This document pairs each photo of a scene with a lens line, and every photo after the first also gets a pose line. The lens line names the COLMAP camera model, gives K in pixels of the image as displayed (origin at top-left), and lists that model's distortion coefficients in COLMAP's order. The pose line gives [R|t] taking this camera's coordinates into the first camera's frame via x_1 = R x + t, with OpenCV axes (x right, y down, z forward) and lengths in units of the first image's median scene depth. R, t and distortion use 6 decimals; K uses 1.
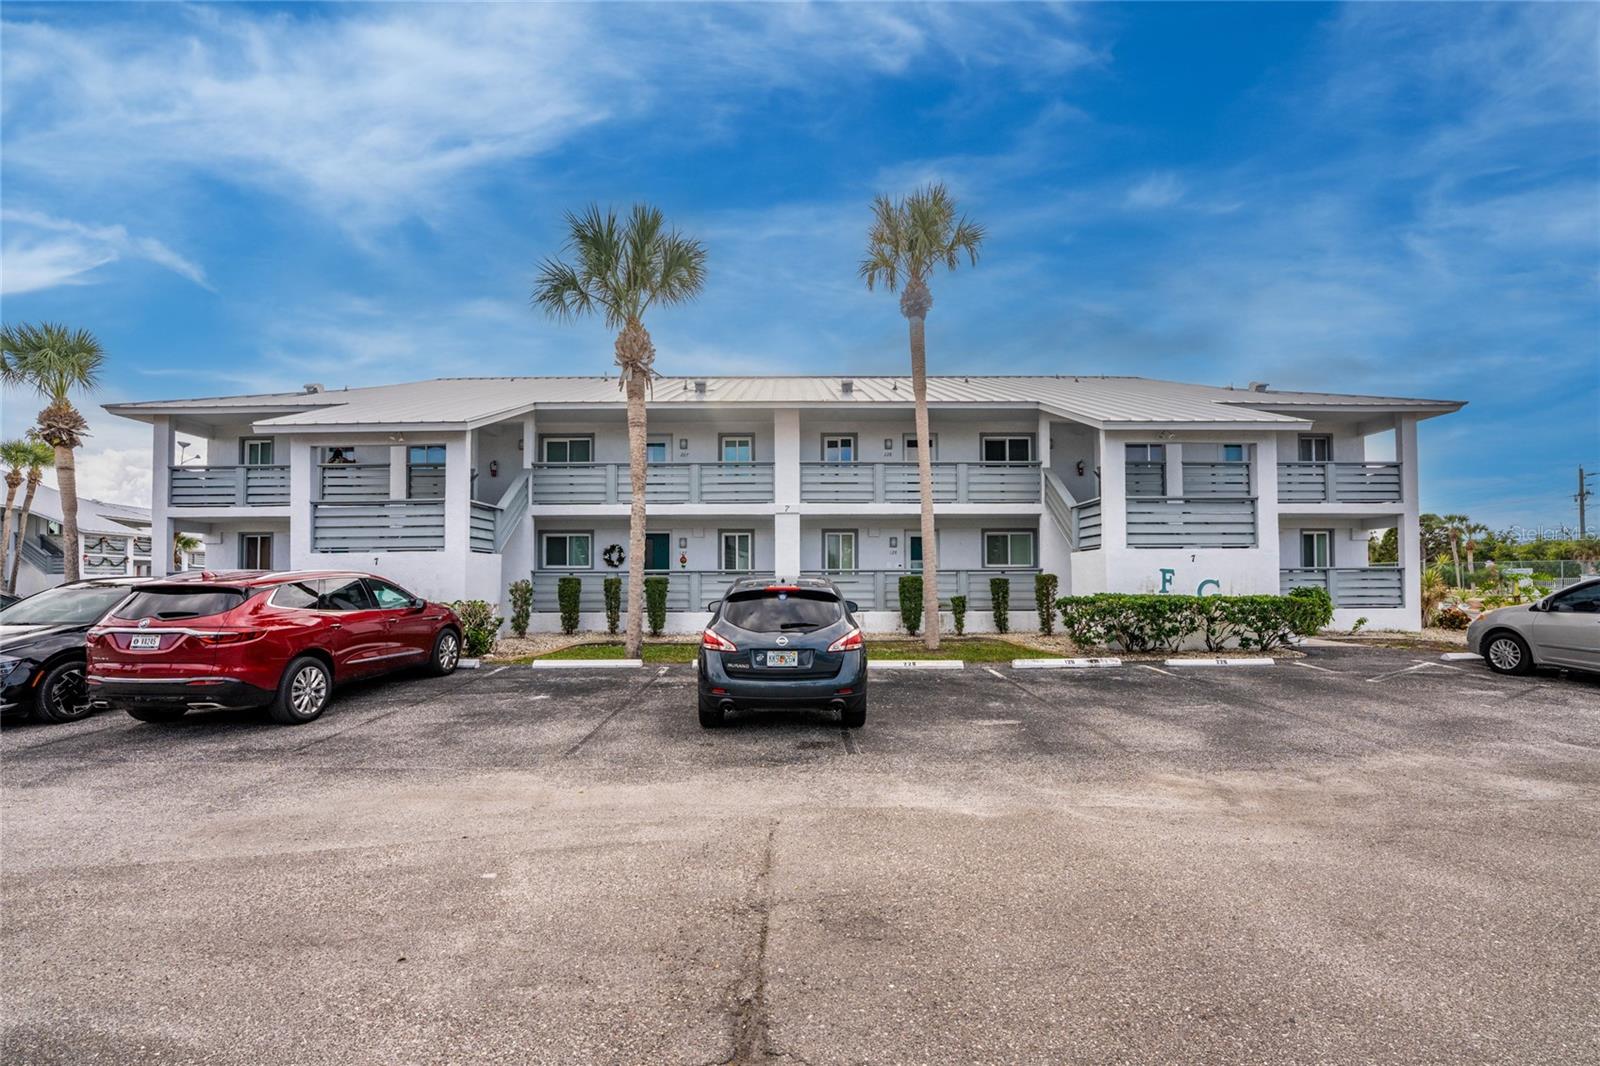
lens RADIAL K [[646.1, 0, 799.9], [0, 646.1, 563.8], [0, 0, 1]] dist [-0.023239, 0.000030]
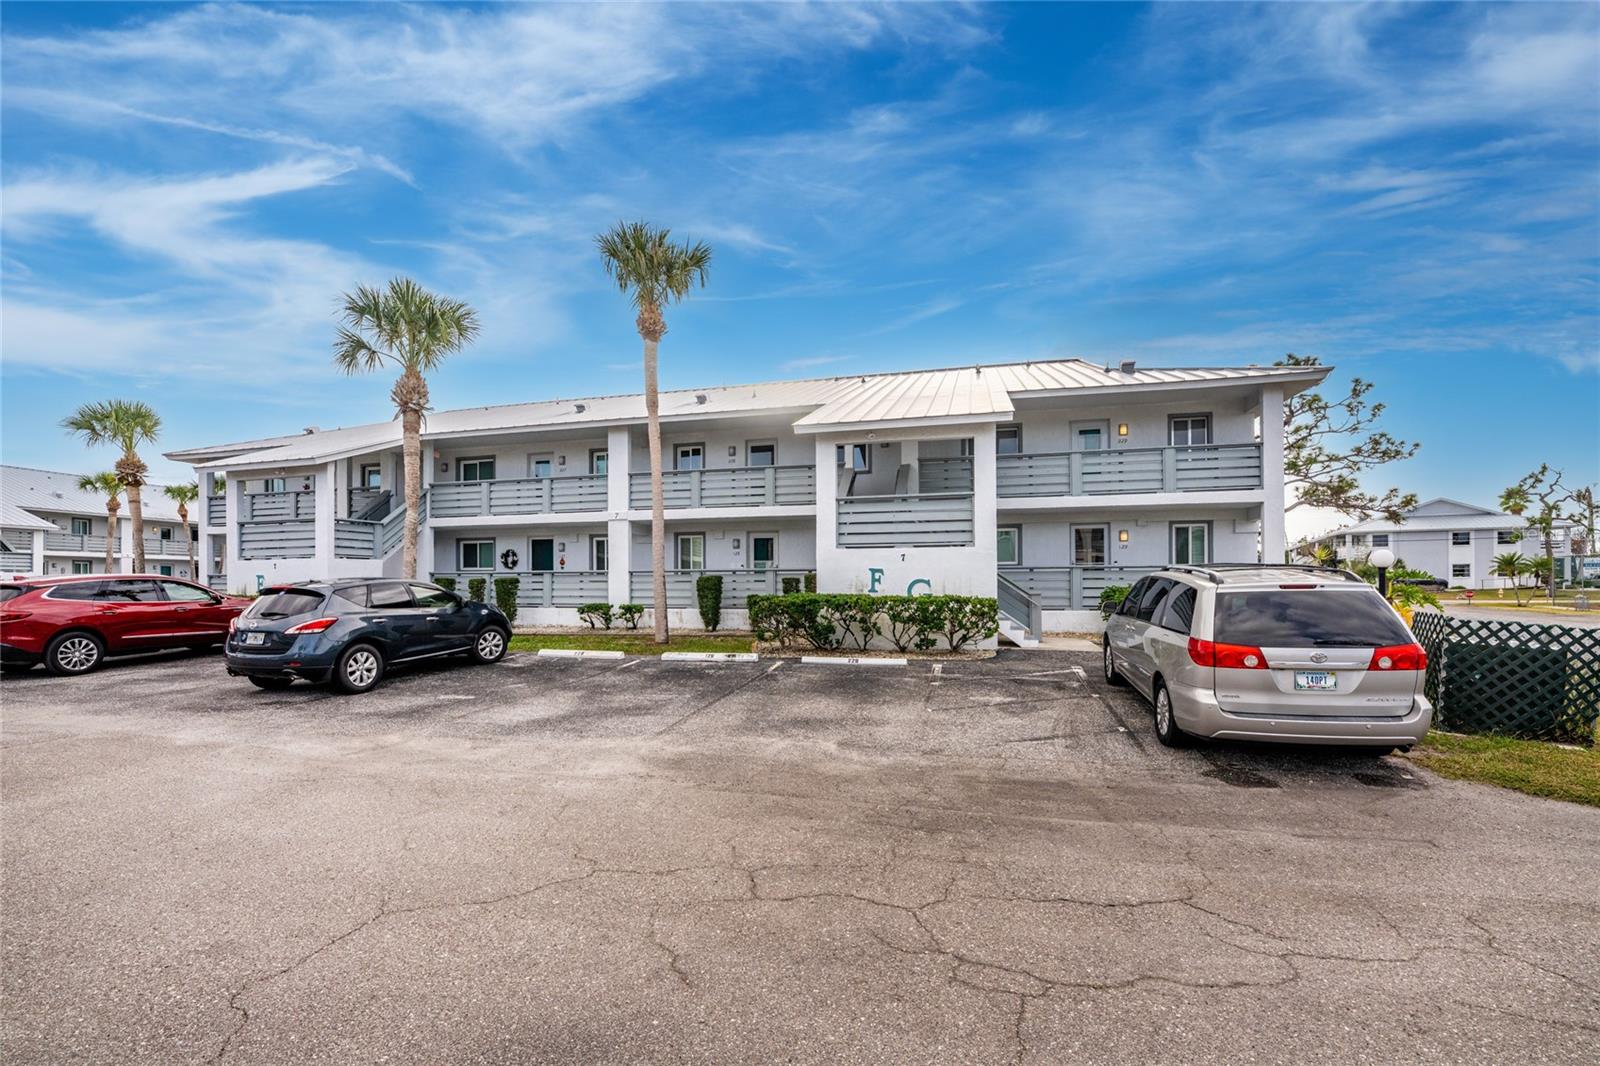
lens RADIAL K [[649.2, 0, 799.7], [0, 649.2, 575.0], [0, 0, 1]] dist [-0.023271, -0.000270]
pose [[0.968660, -0.003432, -0.248367, 0.632387], [0.008167, 0.999804, 0.018034, -0.000738], [0.248256, -0.019497, 0.968498, -0.006737]]
